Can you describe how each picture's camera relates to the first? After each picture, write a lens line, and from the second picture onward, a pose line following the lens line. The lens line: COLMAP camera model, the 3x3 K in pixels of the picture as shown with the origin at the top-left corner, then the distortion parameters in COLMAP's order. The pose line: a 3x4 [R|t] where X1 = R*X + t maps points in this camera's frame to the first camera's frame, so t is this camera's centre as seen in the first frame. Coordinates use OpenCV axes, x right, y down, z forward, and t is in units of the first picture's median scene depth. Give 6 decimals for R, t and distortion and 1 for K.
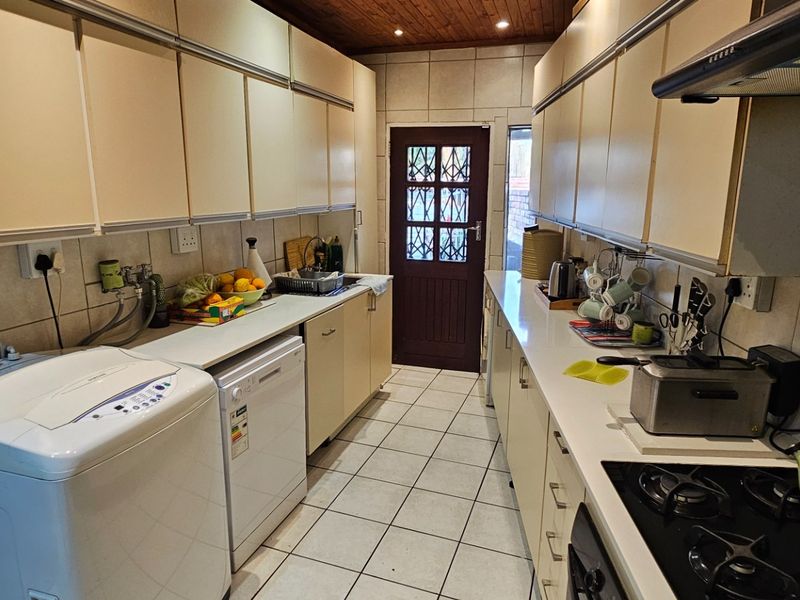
lens RADIAL K [[519.3, 0, 401.0], [0, 519.3, 300.5], [0, 0, 1]] dist [0.004789, -0.000930]
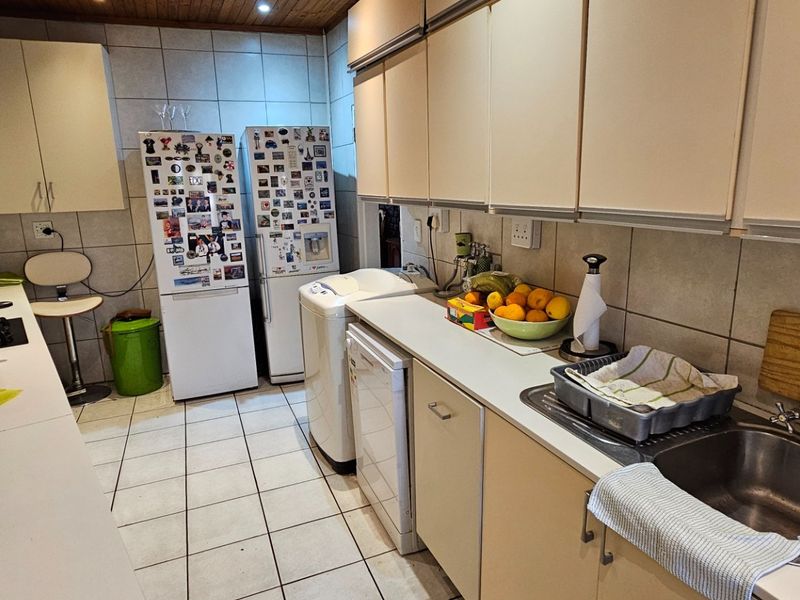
lens RADIAL K [[520.6, 0, 400.6], [0, 520.6, 301.0], [0, 0, 1]] dist [-0.000565, 0.000177]
pose [[-0.743267, 0.152924, -0.651282, 0.267312], [-0.134346, 0.919572, 0.369240, -0.270849], [0.655366, 0.361941, -0.662943, 1.325299]]
